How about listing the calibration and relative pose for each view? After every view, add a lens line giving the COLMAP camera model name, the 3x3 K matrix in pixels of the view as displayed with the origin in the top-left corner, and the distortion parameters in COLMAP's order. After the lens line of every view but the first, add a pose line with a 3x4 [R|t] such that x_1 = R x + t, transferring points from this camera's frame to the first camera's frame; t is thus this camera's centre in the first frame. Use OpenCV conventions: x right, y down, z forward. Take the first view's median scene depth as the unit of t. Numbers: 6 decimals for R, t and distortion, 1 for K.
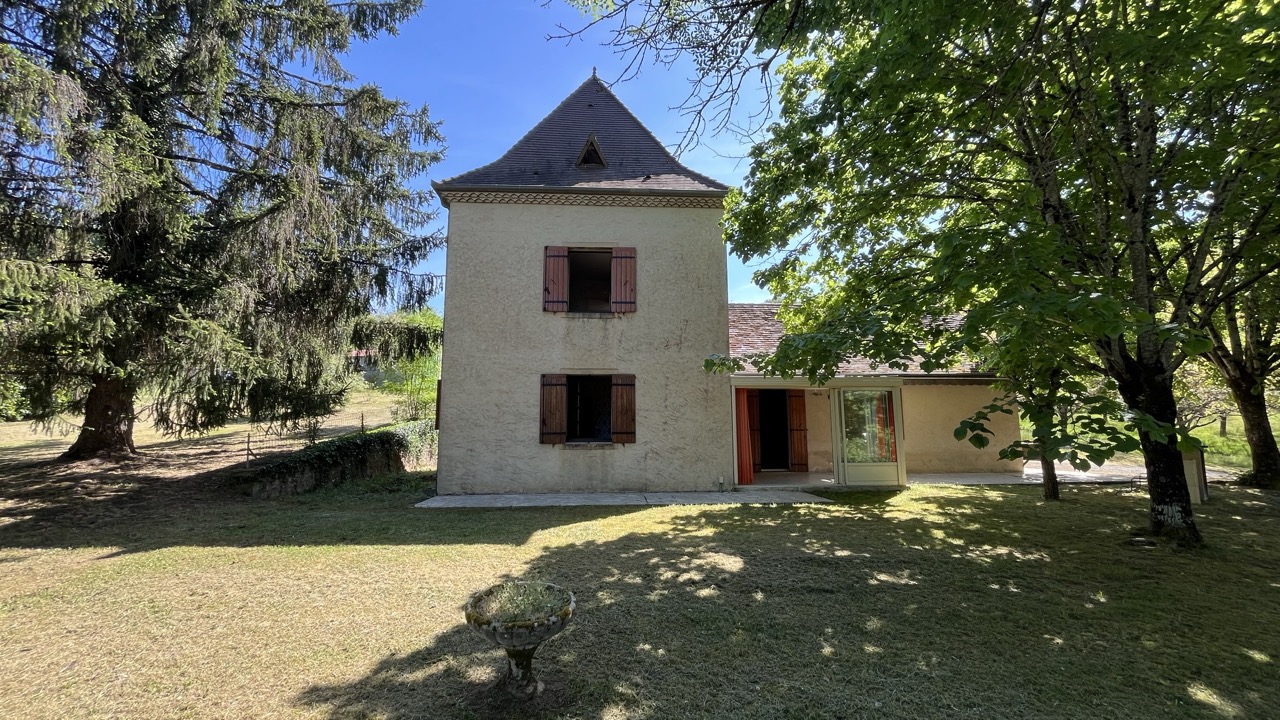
lens RADIAL K [[514.0, 0, 636.5], [0, 514.0, 356.5], [0, 0, 1]] dist [-0.006050, 0.000348]
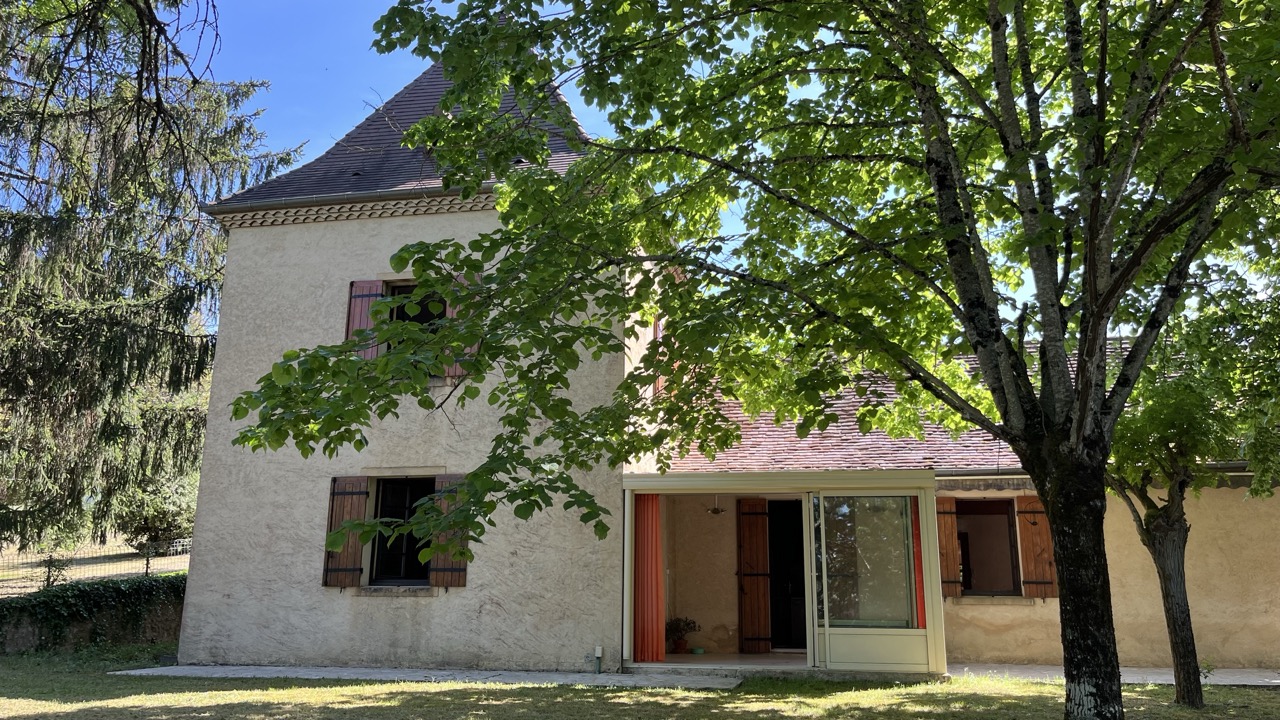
lens RADIAL K [[959.6, 0, 639.4], [0, 959.6, 356.2], [0, 0, 1]] dist [0.048060, -0.065317]
pose [[0.963825, -0.054567, -0.260891, 0.515243], [0.025765, 0.993309, -0.112573, 0.029525], [0.265288, 0.101778, 0.958782, -0.079642]]
